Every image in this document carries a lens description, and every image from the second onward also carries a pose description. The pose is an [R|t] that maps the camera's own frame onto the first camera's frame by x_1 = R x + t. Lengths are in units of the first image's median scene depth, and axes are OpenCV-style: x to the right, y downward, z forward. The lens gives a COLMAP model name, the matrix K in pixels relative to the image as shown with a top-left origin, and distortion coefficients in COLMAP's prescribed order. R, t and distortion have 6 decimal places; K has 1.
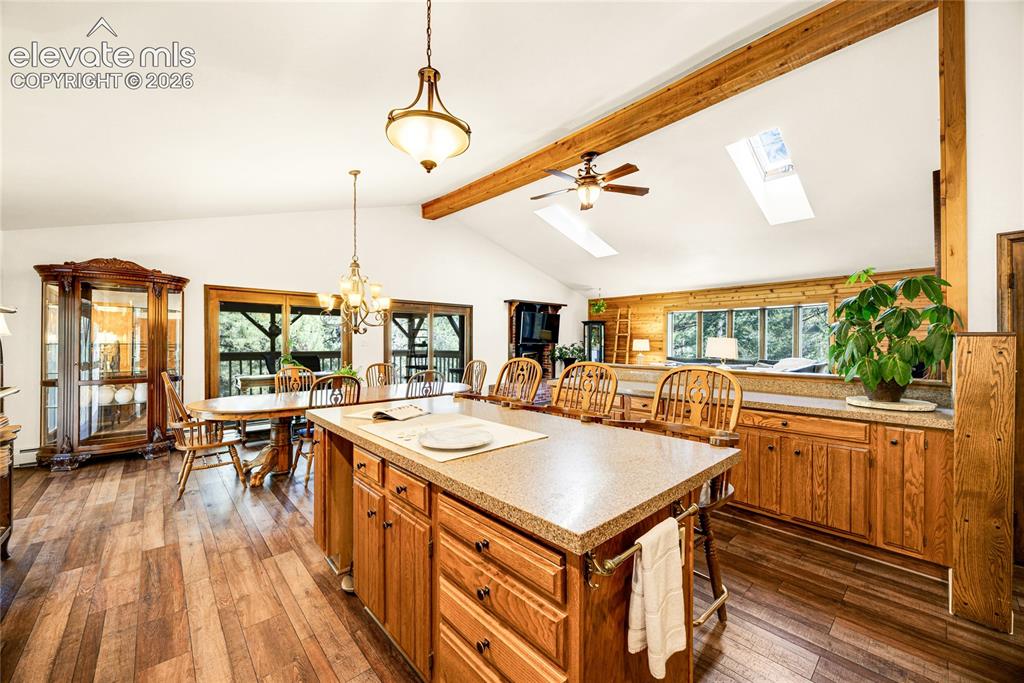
lens RADIAL K [[399.4, 0, 520.3], [0, 399.4, 340.2], [0, 0, 1]] dist [-0.000516, -0.000215]
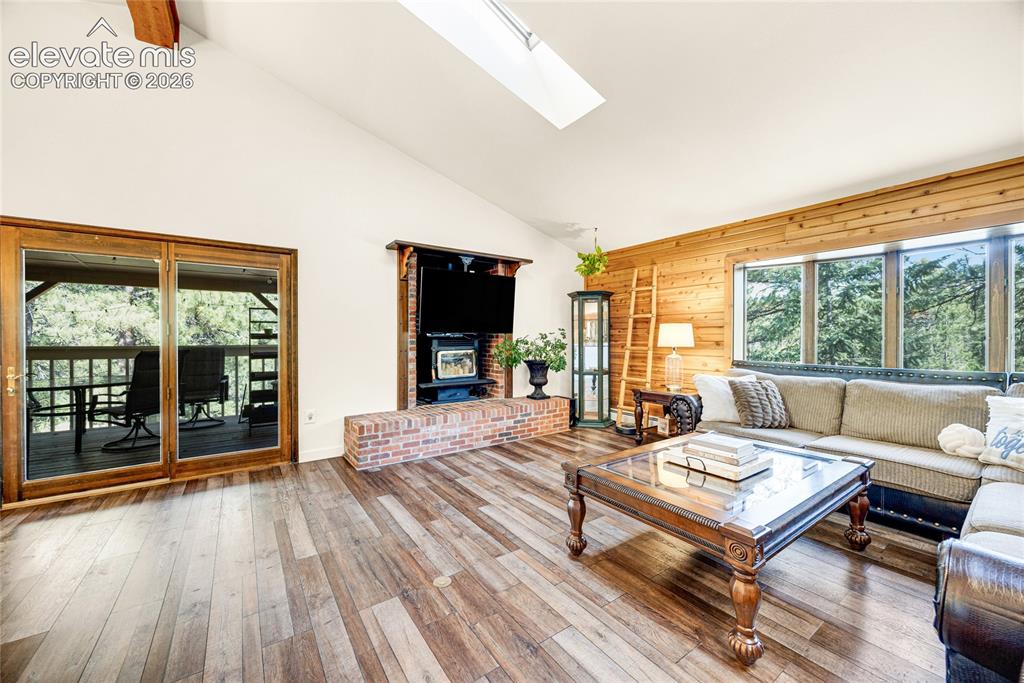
lens RADIAL K [[385.6, 0, 526.1], [0, 385.6, 337.7], [0, 0, 1]] dist [-0.000400, -0.000037]
pose [[0.992019, -0.000535, -0.126089, 0.198436], [0.000464, 1.000000, -0.000595, 0.016749], [0.126089, 0.000532, 0.992019, 0.563020]]
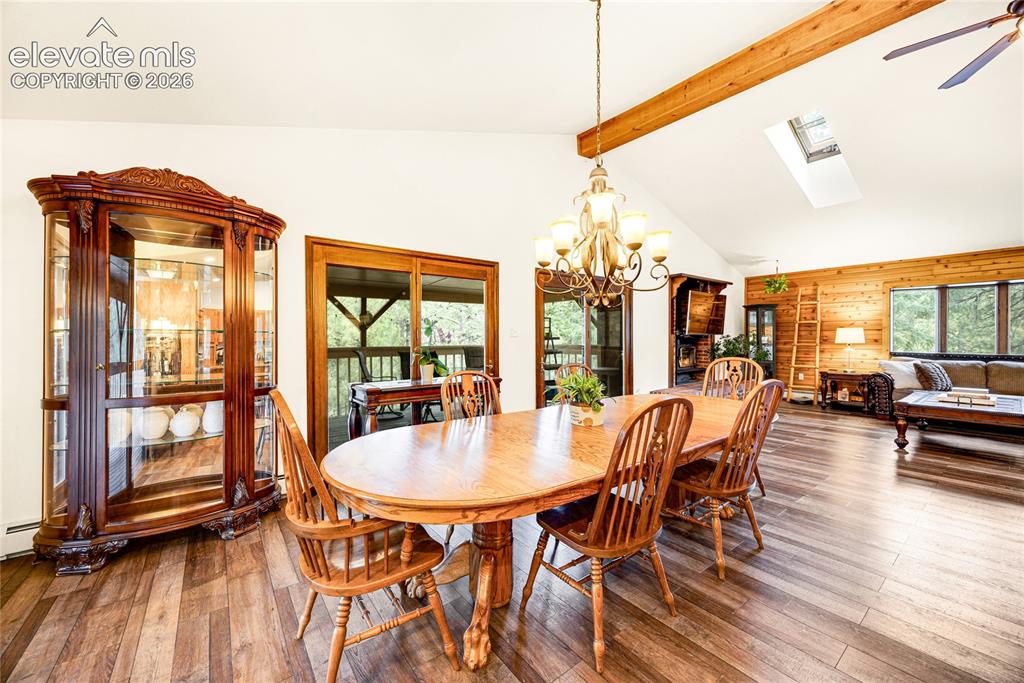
lens RADIAL K [[392.6, 0, 512.5], [0, 392.6, 335.6], [0, 0, 1]] dist [-0.002124, -0.000286]
pose [[0.995954, -0.006722, -0.089614, -0.260618], [0.006570, 0.999976, -0.001987, 0.010902], [0.089625, 0.001390, 0.995975, 0.264654]]
